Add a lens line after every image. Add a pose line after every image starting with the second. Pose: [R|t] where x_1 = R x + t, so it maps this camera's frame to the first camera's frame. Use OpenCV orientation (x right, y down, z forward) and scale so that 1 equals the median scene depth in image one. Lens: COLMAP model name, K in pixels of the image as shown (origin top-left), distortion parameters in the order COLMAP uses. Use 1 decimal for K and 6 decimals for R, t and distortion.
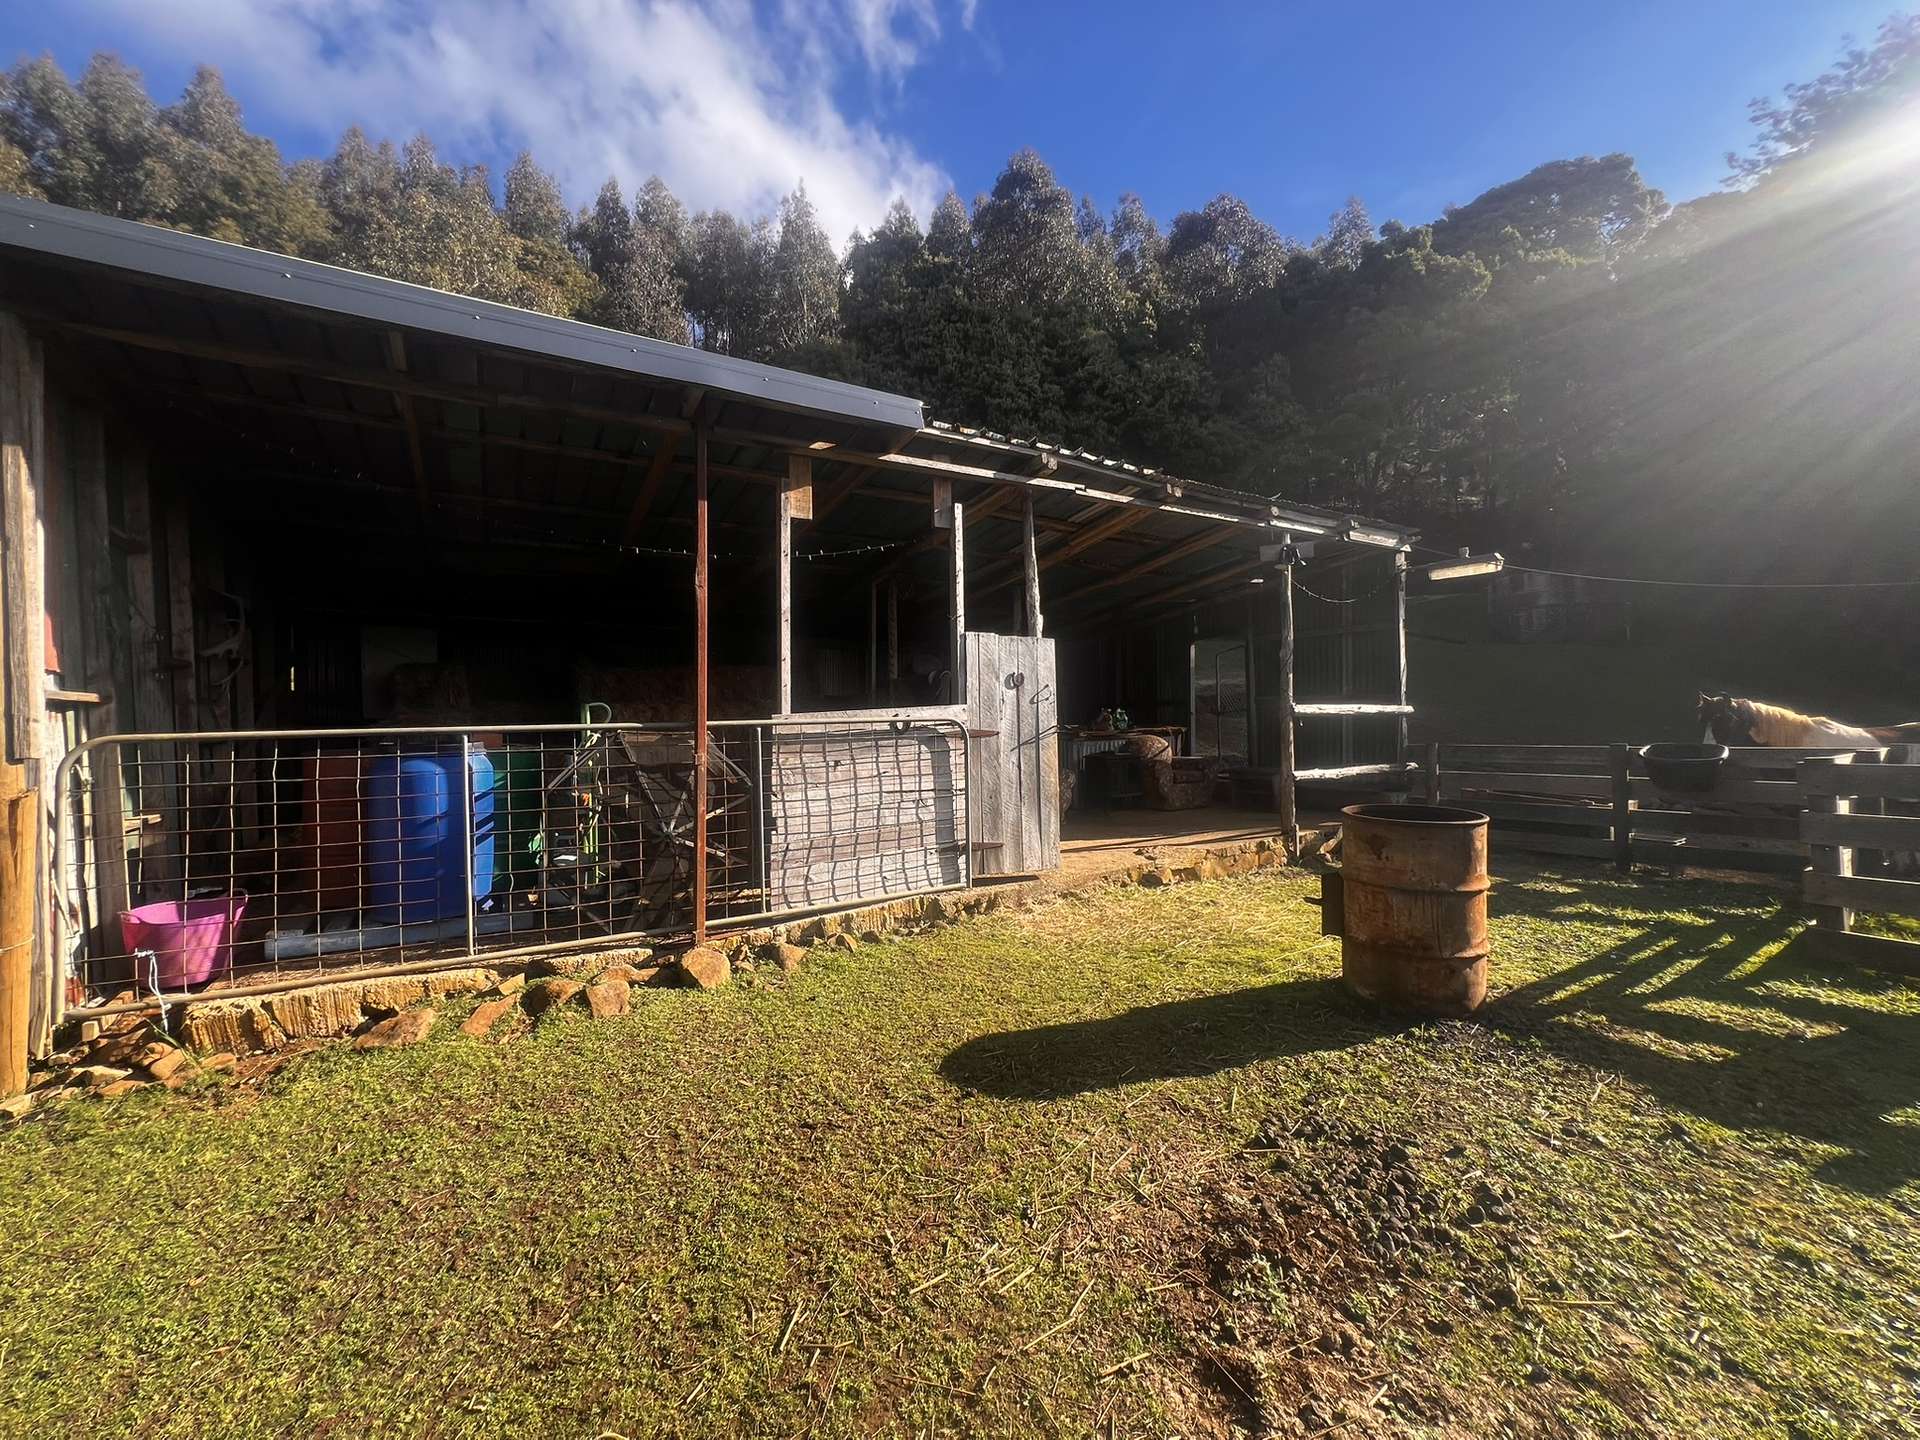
lens RADIAL K [[768.3, 0, 960.9], [0, 768.3, 724.0], [0, 0, 1]] dist [0.000641, -0.000109]
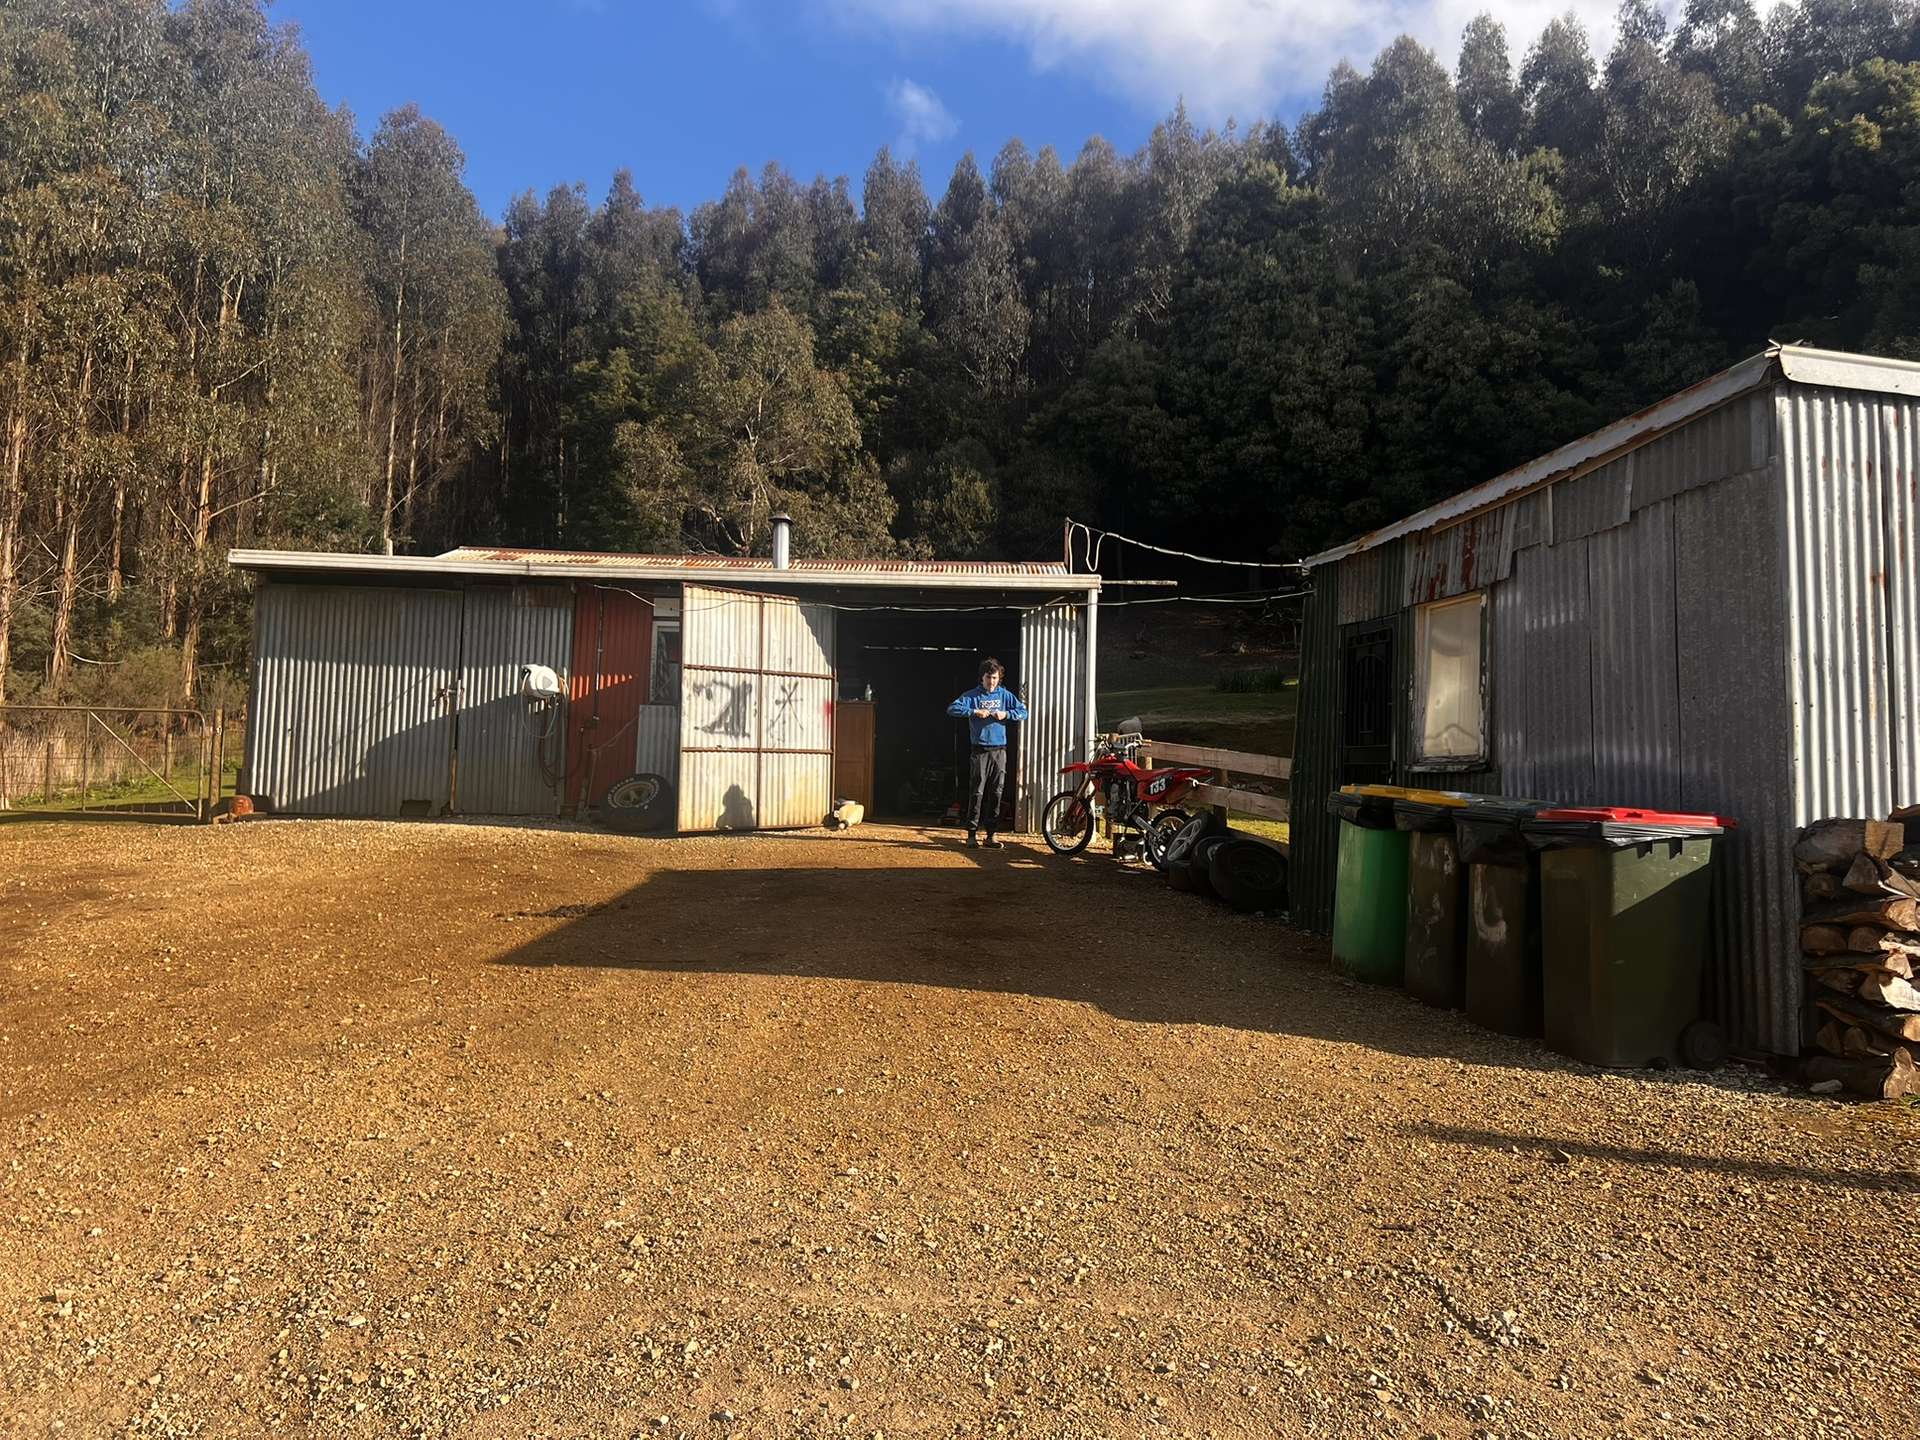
lens RADIAL K [[1454.3, 0, 960.0], [0, 1454.3, 715.4], [0, 0, 1]] dist [-0.003898, -0.002834]
pose [[0.853311, -0.004335, -0.521384, 0.559506], [-0.035072, 0.997223, -0.065691, 0.045112], [0.520221, 0.074341, 0.850790, -0.505727]]
